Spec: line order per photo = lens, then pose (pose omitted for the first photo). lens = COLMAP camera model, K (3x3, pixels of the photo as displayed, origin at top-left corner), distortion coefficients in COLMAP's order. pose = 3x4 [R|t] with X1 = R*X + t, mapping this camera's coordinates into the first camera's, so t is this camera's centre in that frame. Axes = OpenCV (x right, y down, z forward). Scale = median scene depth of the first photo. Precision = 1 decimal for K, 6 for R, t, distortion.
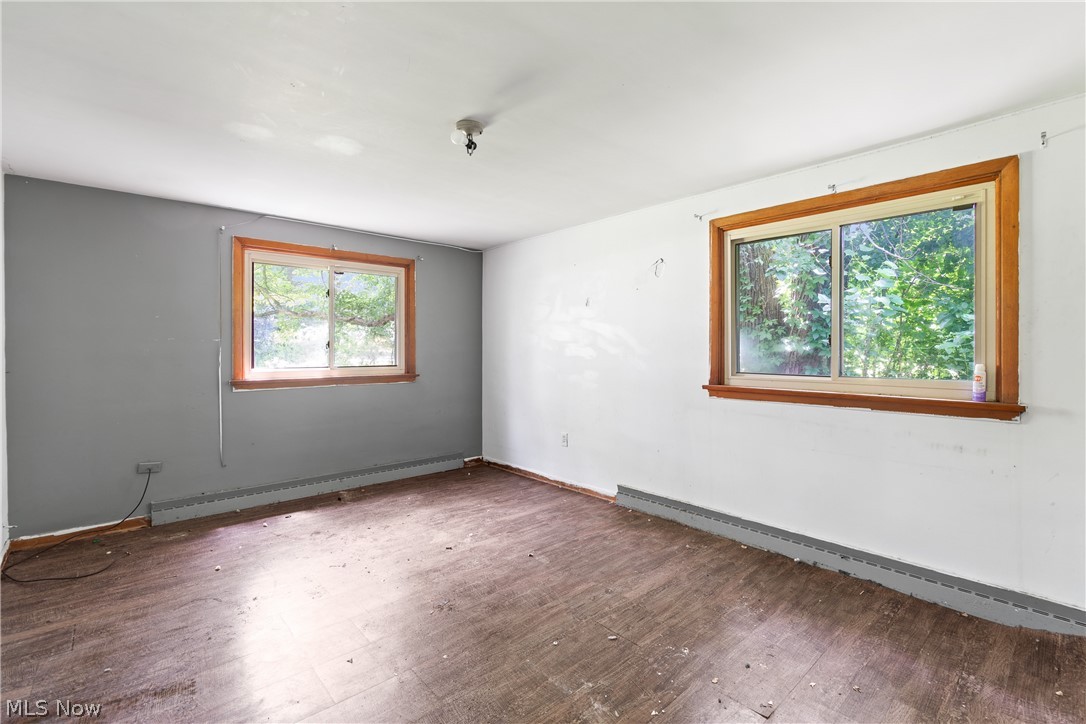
lens RADIAL K [[475.1, 0, 543.0], [0, 475.1, 362.0], [0, 0, 1]] dist [-0.000777, 0.000050]
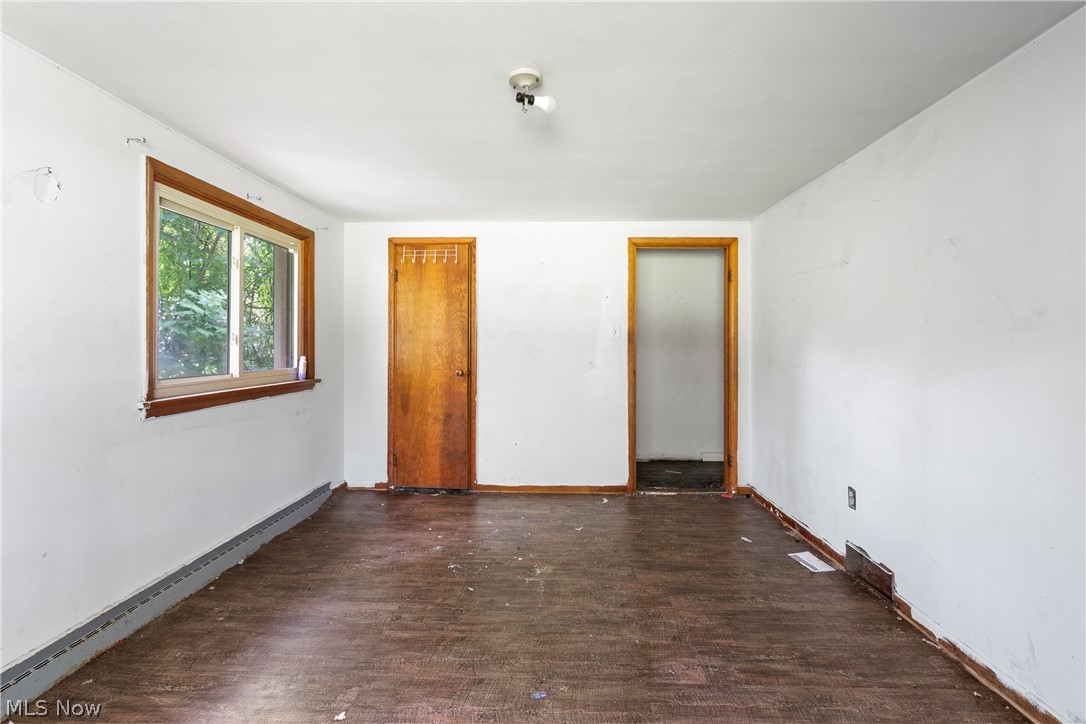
lens RADIAL K [[499.7, 0, 547.3], [0, 499.7, 340.7], [0, 0, 1]] dist [0.000368, 0.000102]
pose [[-0.723900, 0.000935, 0.689904, -0.696363], [0.014602, 0.999796, 0.013966, -0.049664], [-0.689750, 0.020184, -0.723766, 1.424416]]
